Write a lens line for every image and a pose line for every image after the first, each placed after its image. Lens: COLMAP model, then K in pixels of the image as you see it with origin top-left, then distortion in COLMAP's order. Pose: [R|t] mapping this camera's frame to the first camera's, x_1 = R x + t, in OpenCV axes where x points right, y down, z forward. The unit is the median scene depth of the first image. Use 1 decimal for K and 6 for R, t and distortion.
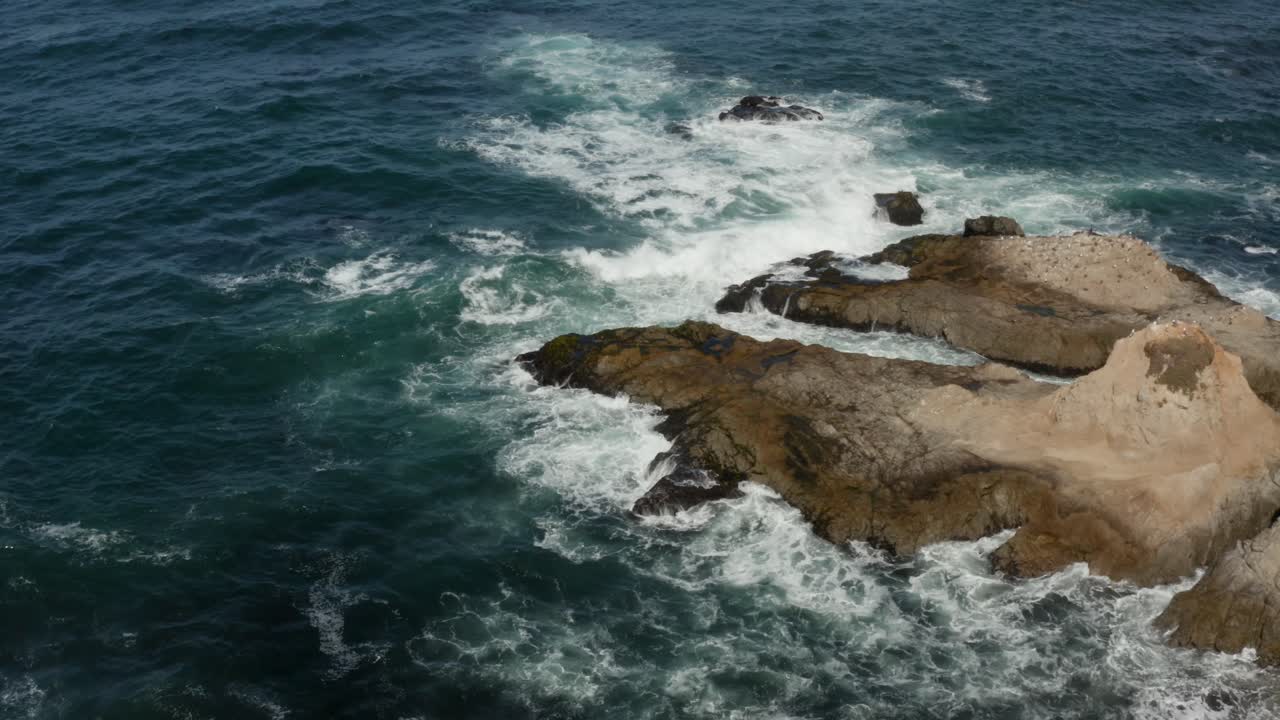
lens RADIAL K [[1497.0, 0, 640.0], [0, 1497.0, 360.0], [0, 0, 1]] dist [-0.178972, -0.011000]
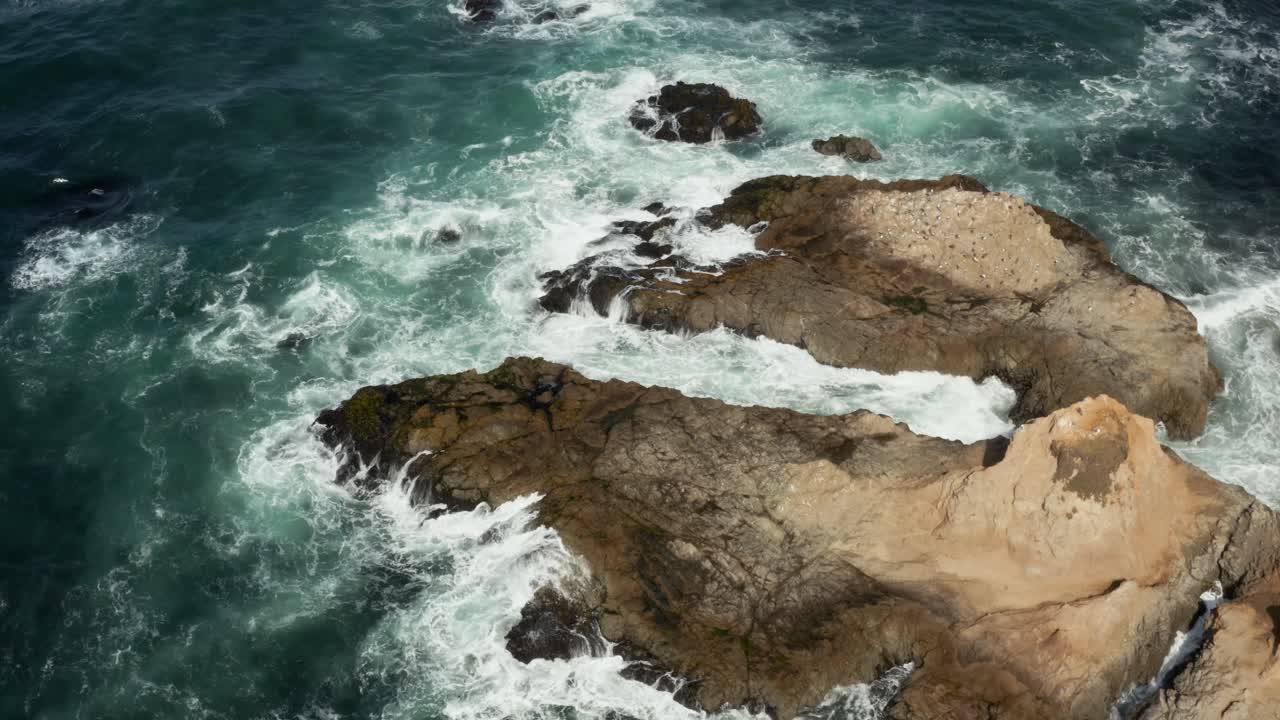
lens RADIAL K [[1497.0, 0, 640.0], [0, 1497.0, 360.0], [0, 0, 1]] dist [-0.178972, -0.011000]
pose [[0.989114, -0.095059, 0.112330, 0.012400], [0.065095, 0.967248, 0.245344, -0.271361], [-0.131973, -0.235361, 0.962906, 0.198310]]
